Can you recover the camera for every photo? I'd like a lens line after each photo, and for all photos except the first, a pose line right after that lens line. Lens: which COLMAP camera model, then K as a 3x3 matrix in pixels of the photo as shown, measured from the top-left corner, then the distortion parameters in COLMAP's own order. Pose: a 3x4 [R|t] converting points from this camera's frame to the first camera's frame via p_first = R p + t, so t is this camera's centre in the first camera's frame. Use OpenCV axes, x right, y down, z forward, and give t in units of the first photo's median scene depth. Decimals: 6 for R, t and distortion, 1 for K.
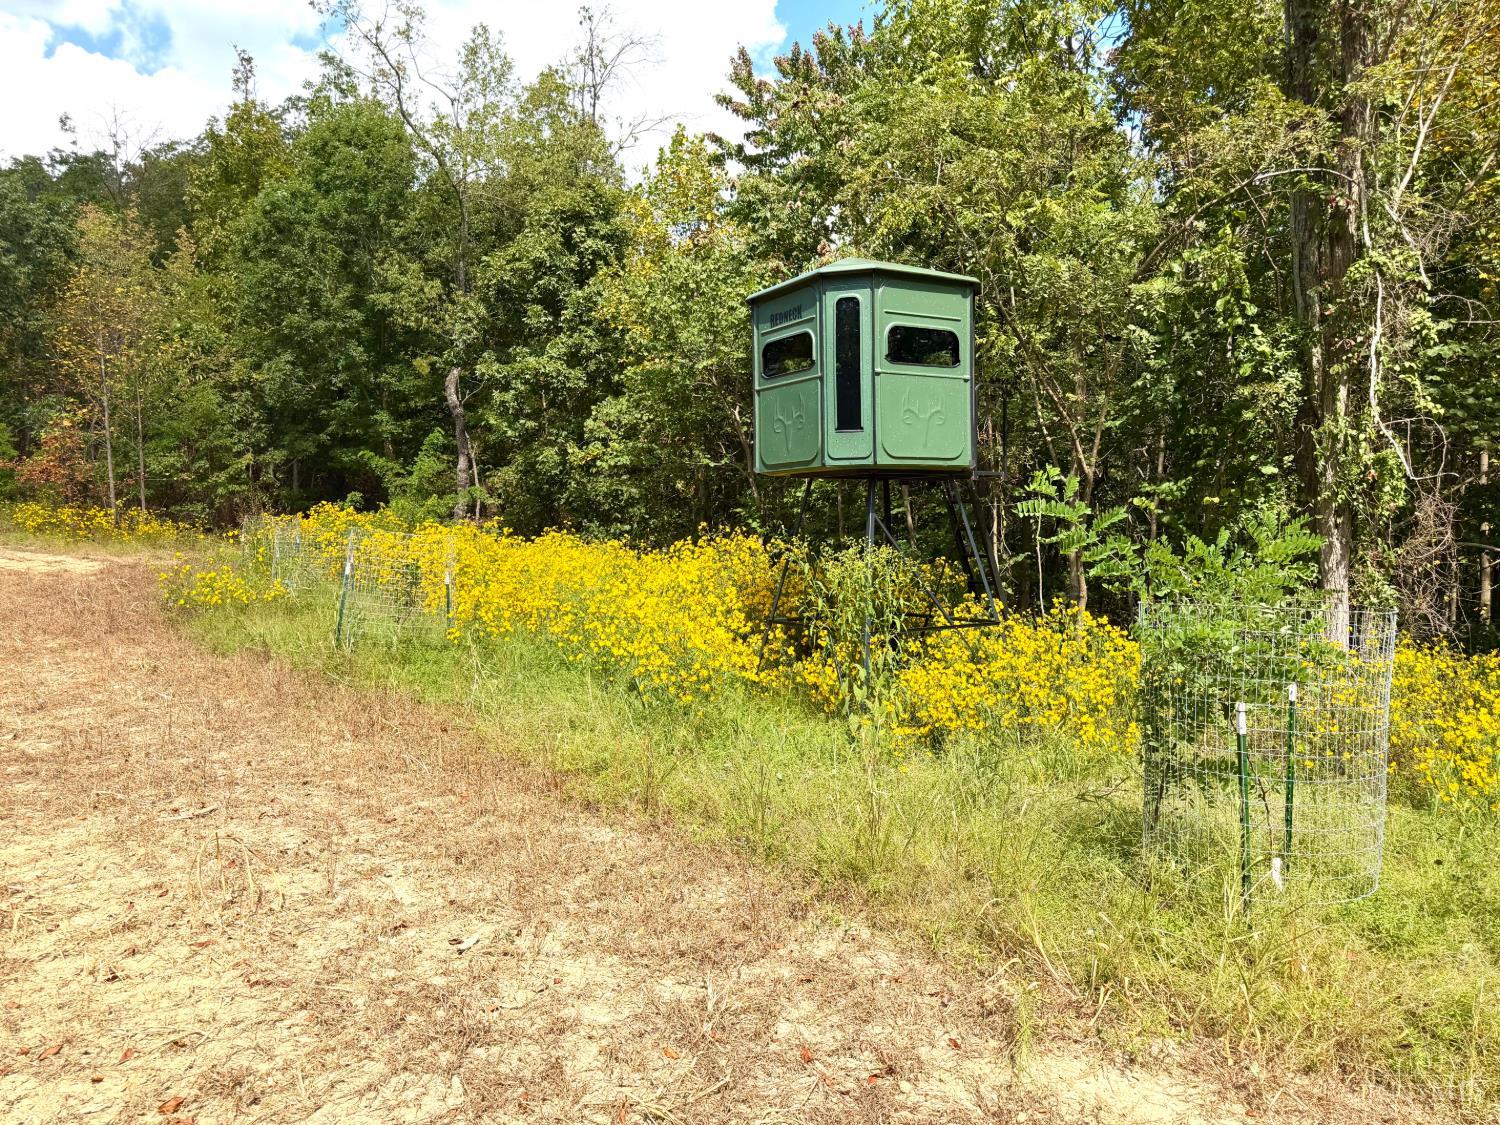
lens RADIAL K [[1045.9, 0, 749.1], [0, 1045.9, 557.8], [0, 0, 1]] dist [0.078439, -0.090382]
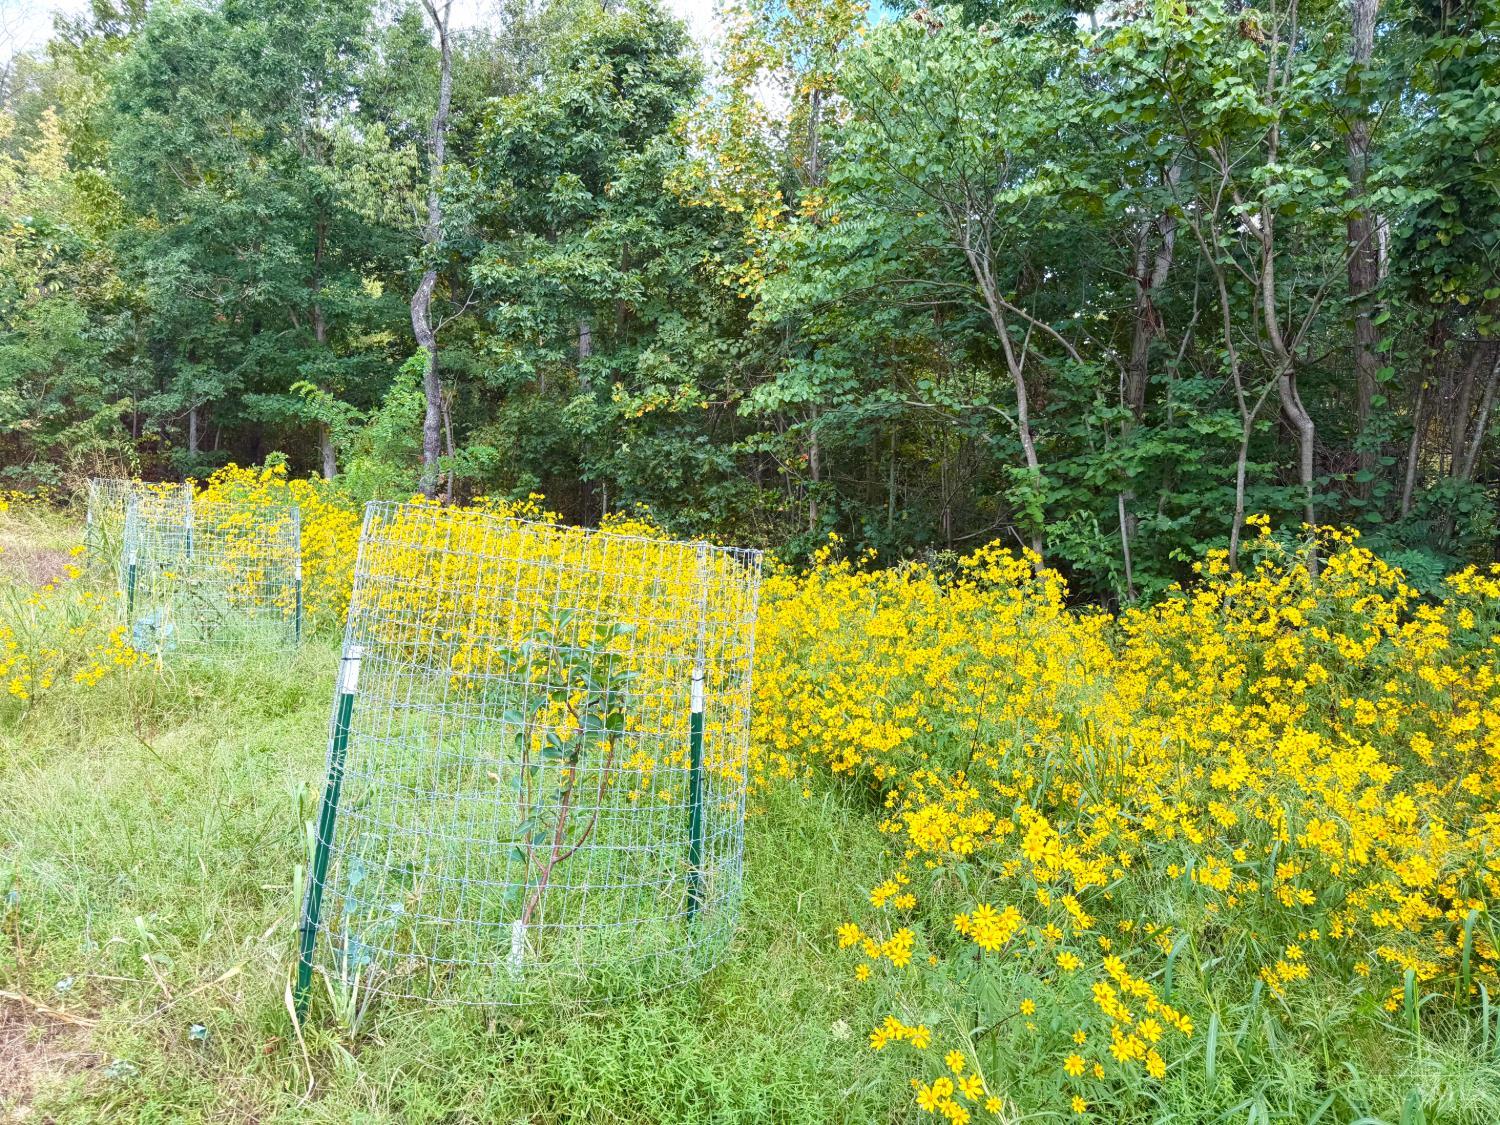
lens RADIAL K [[1068.6, 0, 747.6], [0, 1068.6, 563.5], [0, 0, 1]] dist [0.002184, 0.000189]
pose [[0.997173, 0.024507, 0.071033, -0.129846], [-0.025615, 0.999563, 0.014729, -0.009936], [-0.070641, -0.016507, 0.997365, 0.317697]]
